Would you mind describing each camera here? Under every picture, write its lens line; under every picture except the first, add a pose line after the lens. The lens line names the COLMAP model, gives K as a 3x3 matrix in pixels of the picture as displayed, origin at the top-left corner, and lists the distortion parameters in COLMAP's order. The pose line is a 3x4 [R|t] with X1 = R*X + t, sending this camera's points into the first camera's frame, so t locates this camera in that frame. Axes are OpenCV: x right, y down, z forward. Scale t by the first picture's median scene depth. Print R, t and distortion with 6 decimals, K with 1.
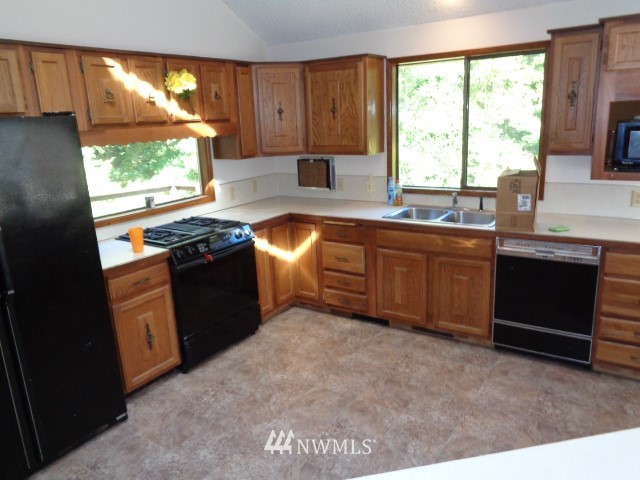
lens RADIAL K [[478.4, 0, 320.0], [0, 478.4, 240.0], [0, 0, 1]] dist [-0.006545, 0.005787]
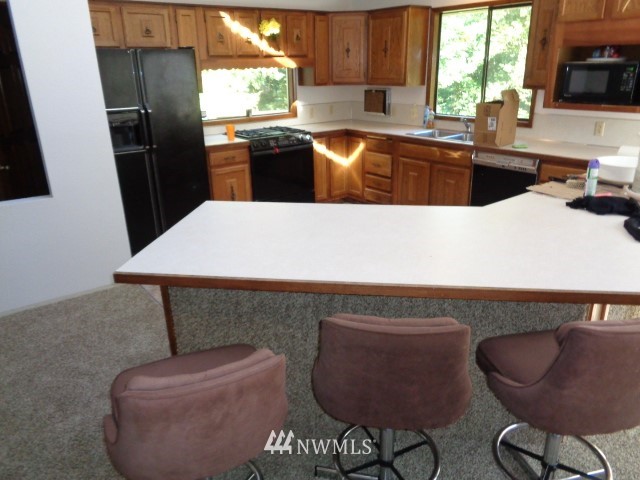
lens RADIAL K [[478.4, 0, 320.0], [0, 478.4, 240.0], [0, 0, 1]] dist [-0.006545, 0.005787]
pose [[0.949140, 0.133339, -0.285227, 0.322271], [-0.100900, 0.986935, 0.125614, 0.100384], [0.298249, -0.090446, 0.950193, -0.361429]]
